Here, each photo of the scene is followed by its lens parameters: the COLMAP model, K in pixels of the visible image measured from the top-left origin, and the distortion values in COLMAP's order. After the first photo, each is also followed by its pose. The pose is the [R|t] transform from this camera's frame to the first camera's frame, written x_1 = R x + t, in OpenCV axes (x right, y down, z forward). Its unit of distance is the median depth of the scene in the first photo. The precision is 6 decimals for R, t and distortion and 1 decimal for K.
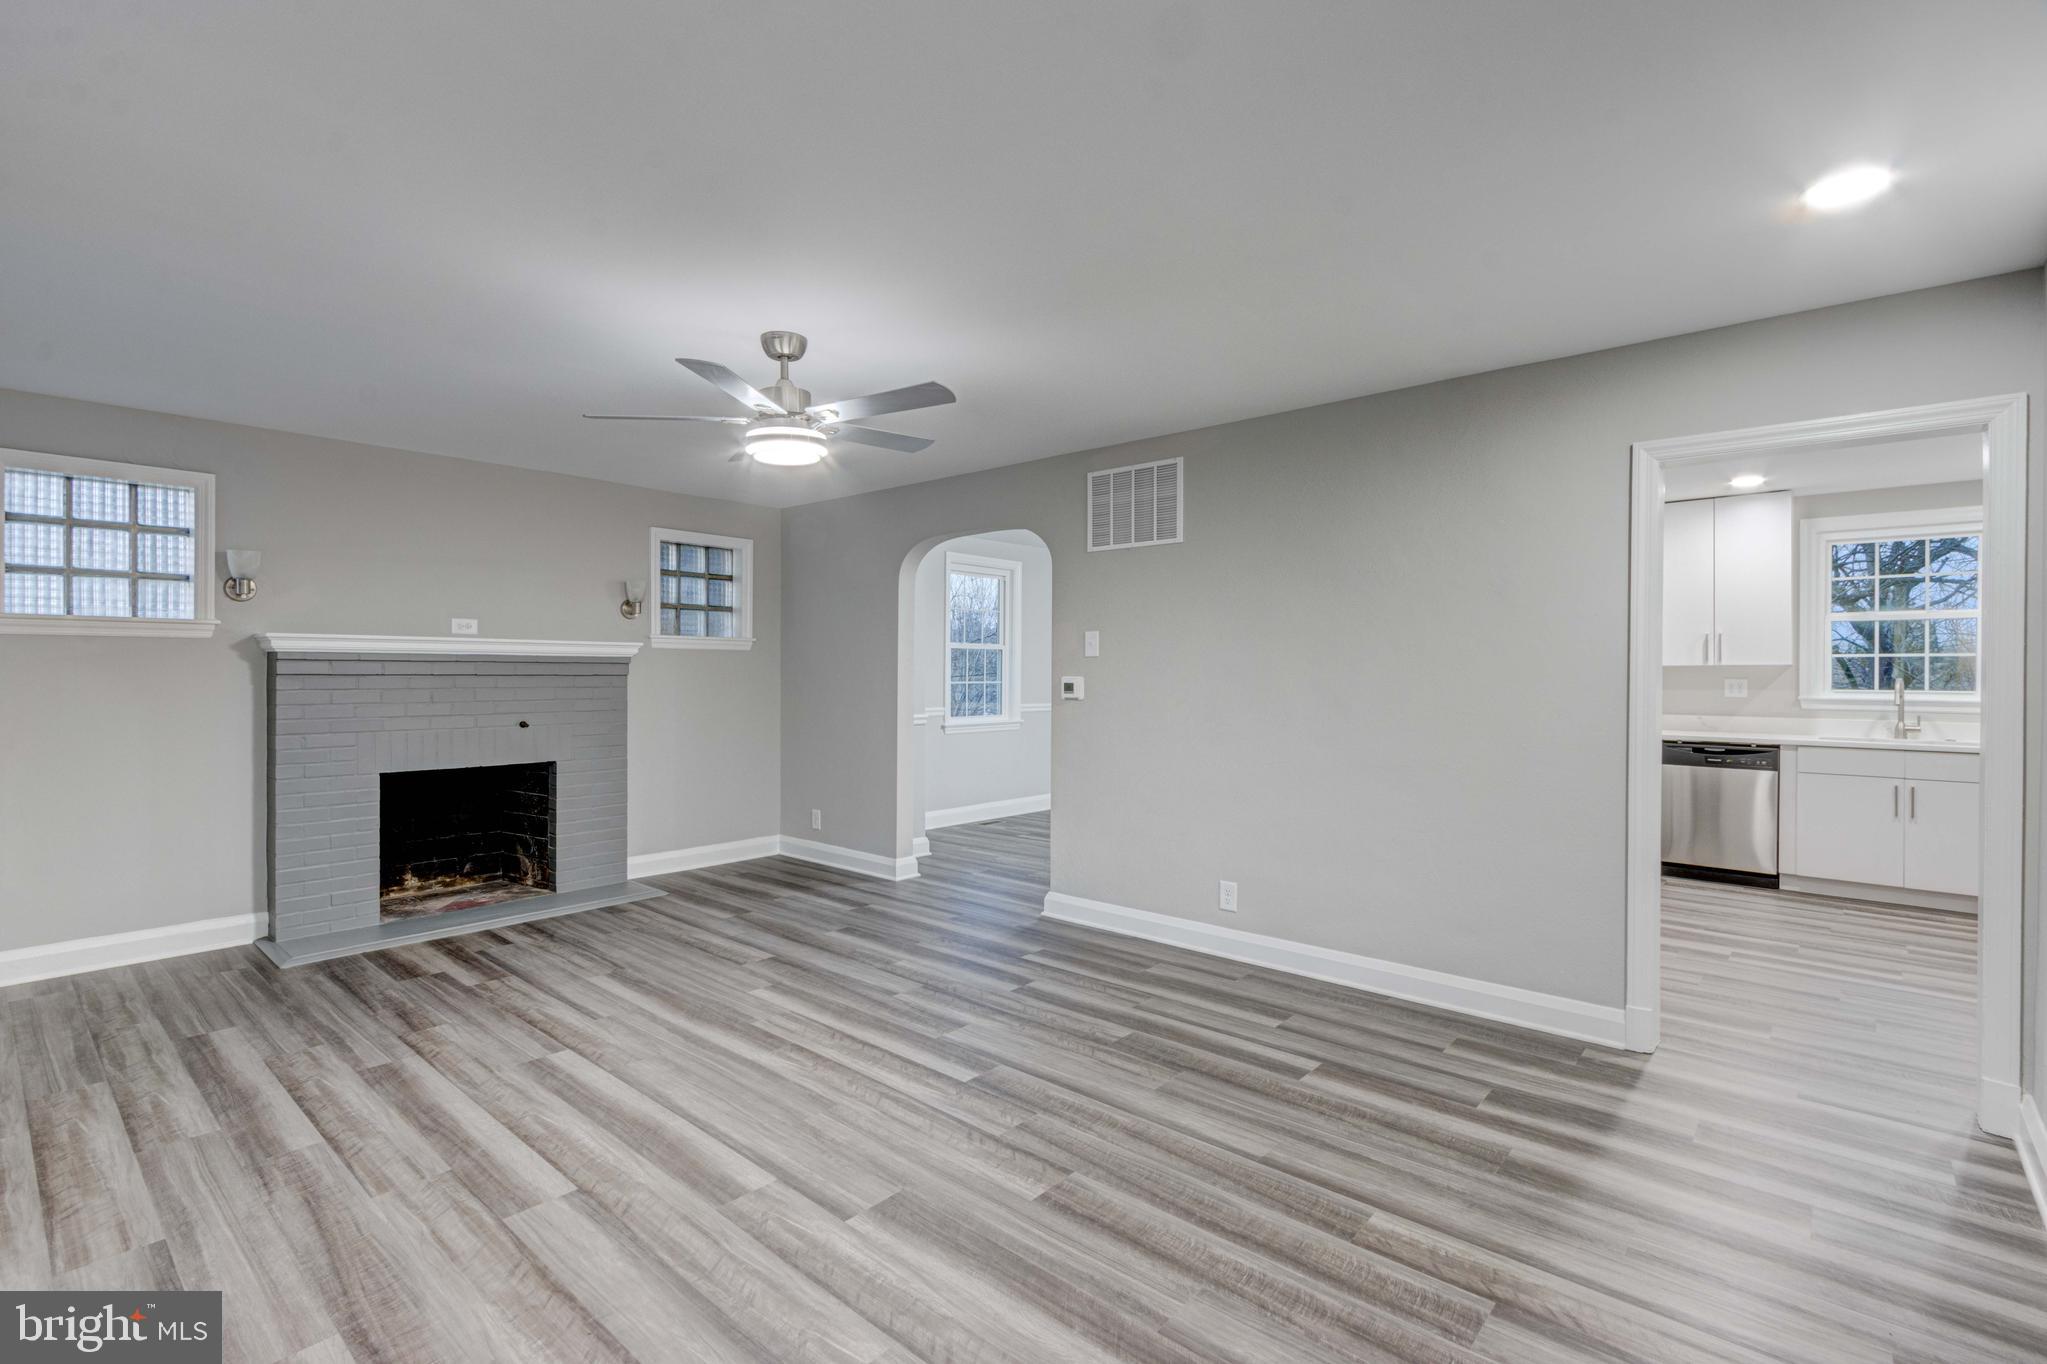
lens RADIAL K [[935.6, 0, 1007.9], [0, 935.6, 676.8], [0, 0, 1]] dist [0.008516, -0.003324]
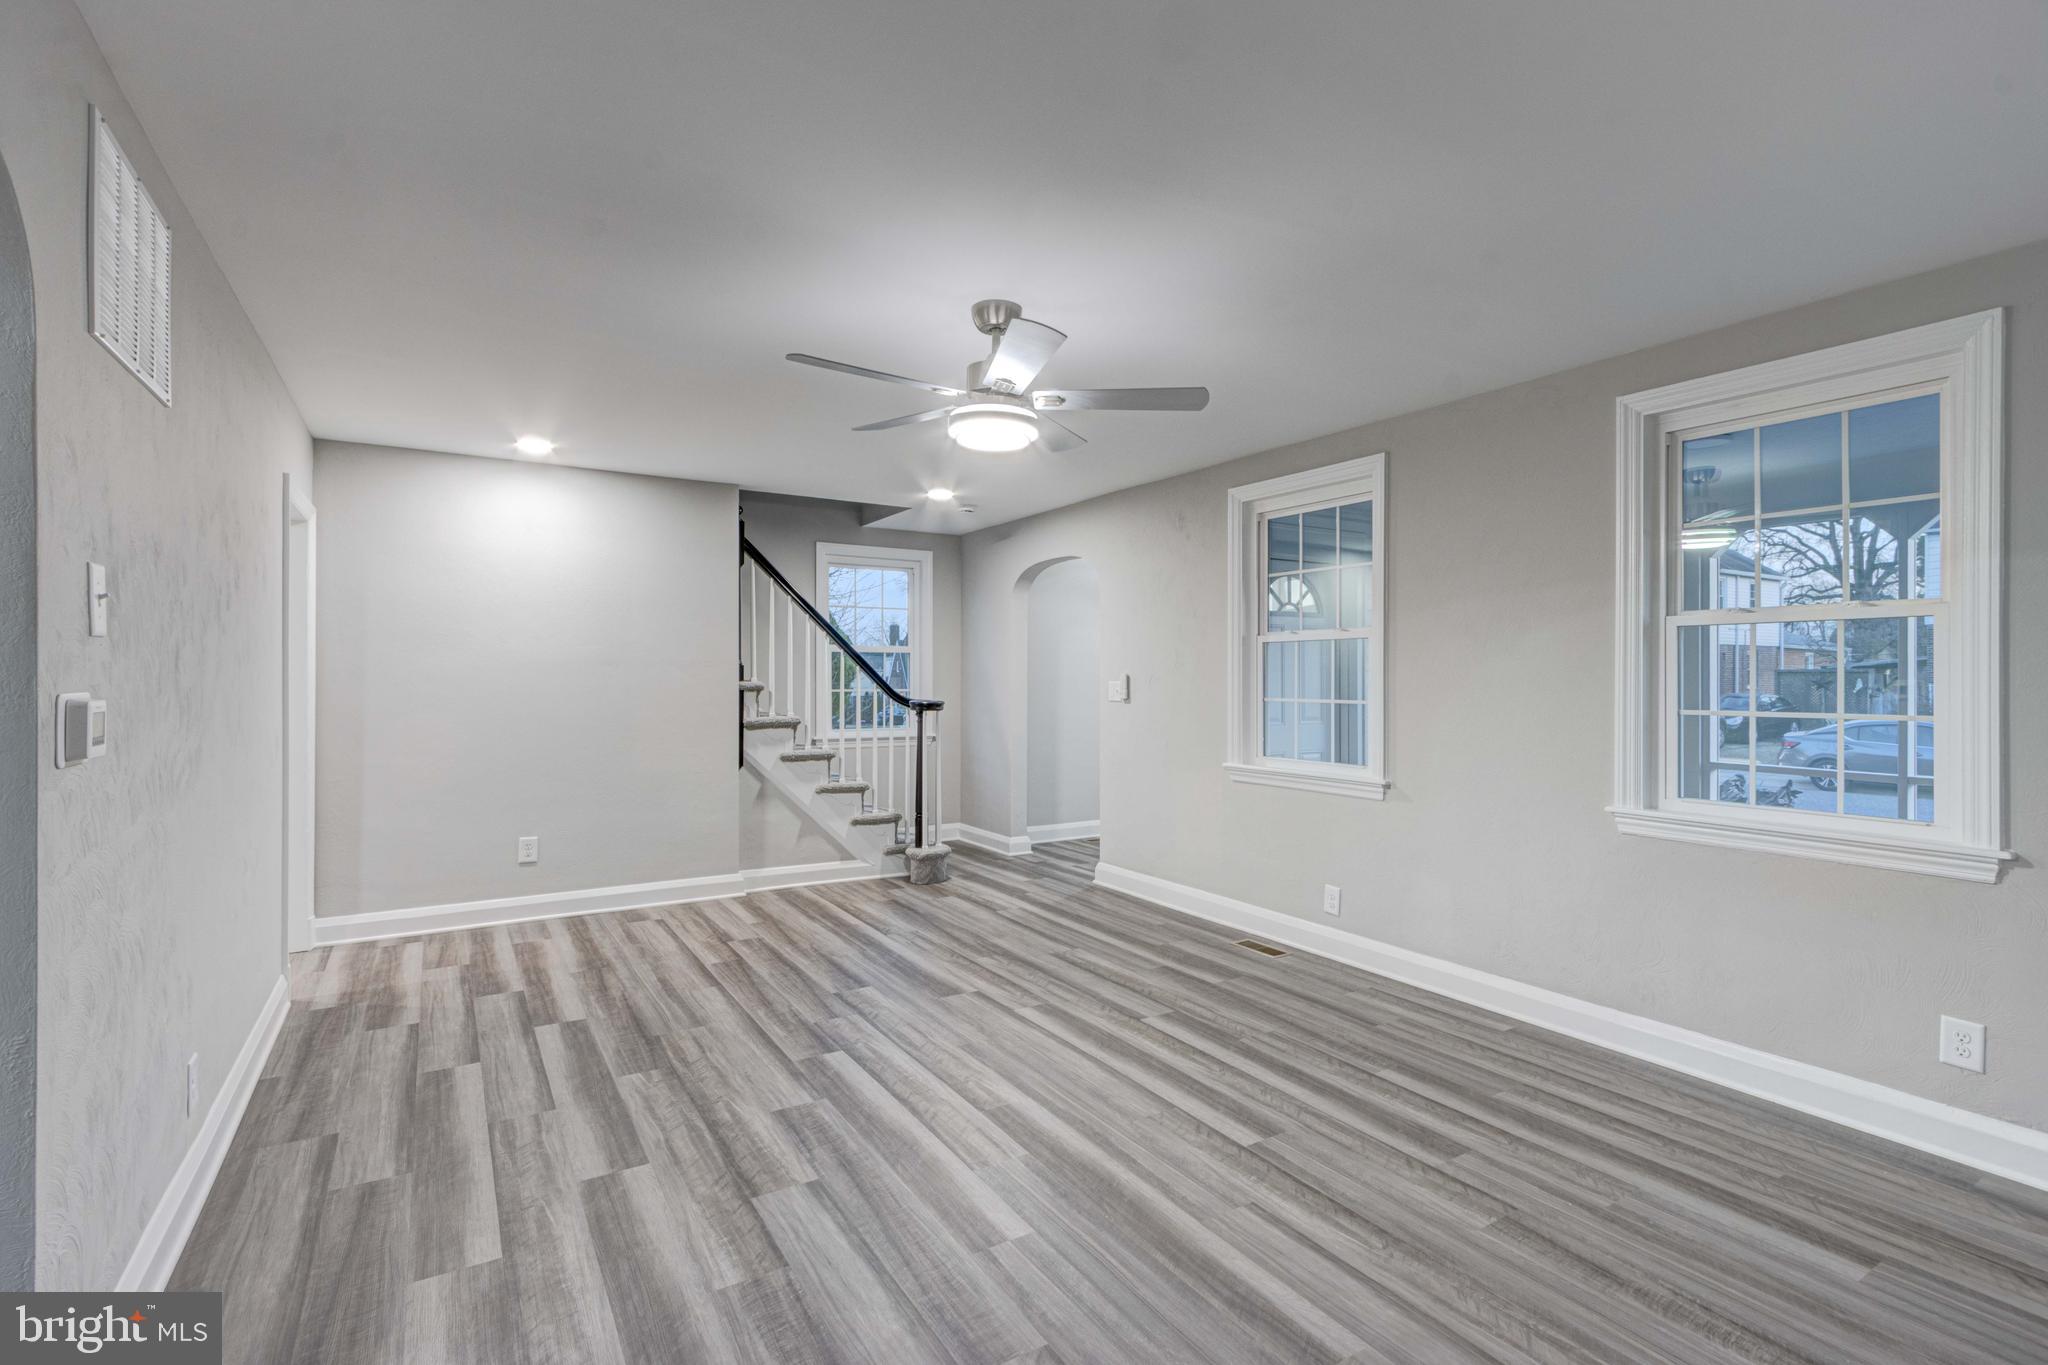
lens RADIAL K [[936.1, 0, 1011.0], [0, 936.1, 672.6], [0, 0, 1]] dist [0.008516, -0.003324]
pose [[-0.957765, -0.005685, 0.287495, -0.460829], [-0.004278, 0.999976, 0.005522, -0.015177], [-0.287519, 0.004059, -0.957766, 1.672391]]
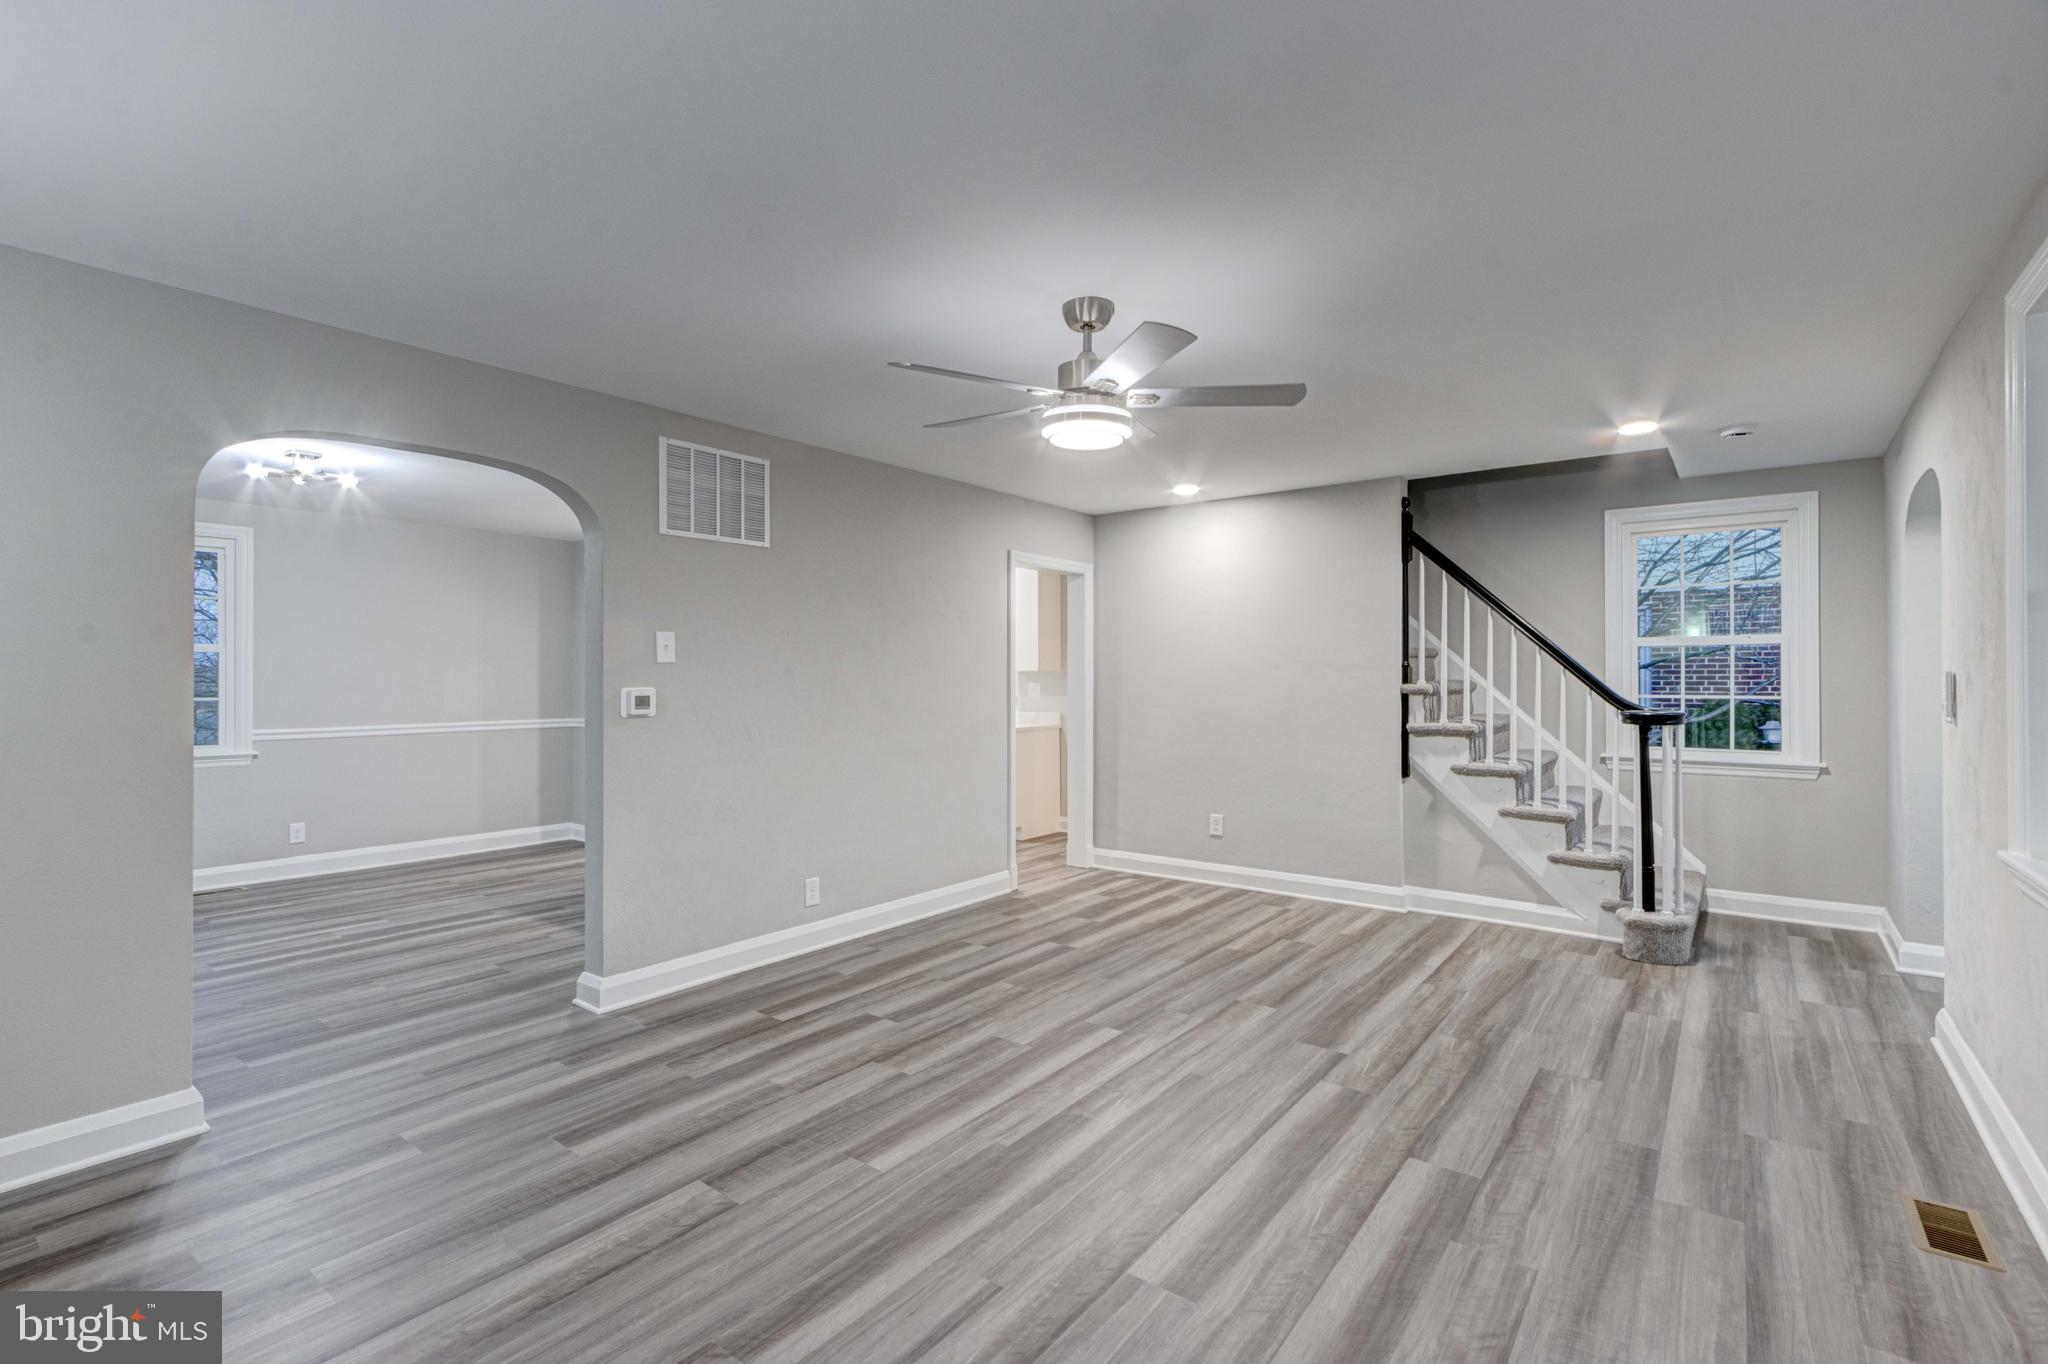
lens RADIAL K [[936.1, 0, 1008.7], [0, 936.1, 673.8], [0, 0, 1]] dist [0.008516, -0.003324]
pose [[-0.069676, 0.001233, 0.997569, -1.006426], [0.009892, 0.999951, -0.000545, -0.011470], [-0.997521, 0.009830, -0.069685, 1.022105]]
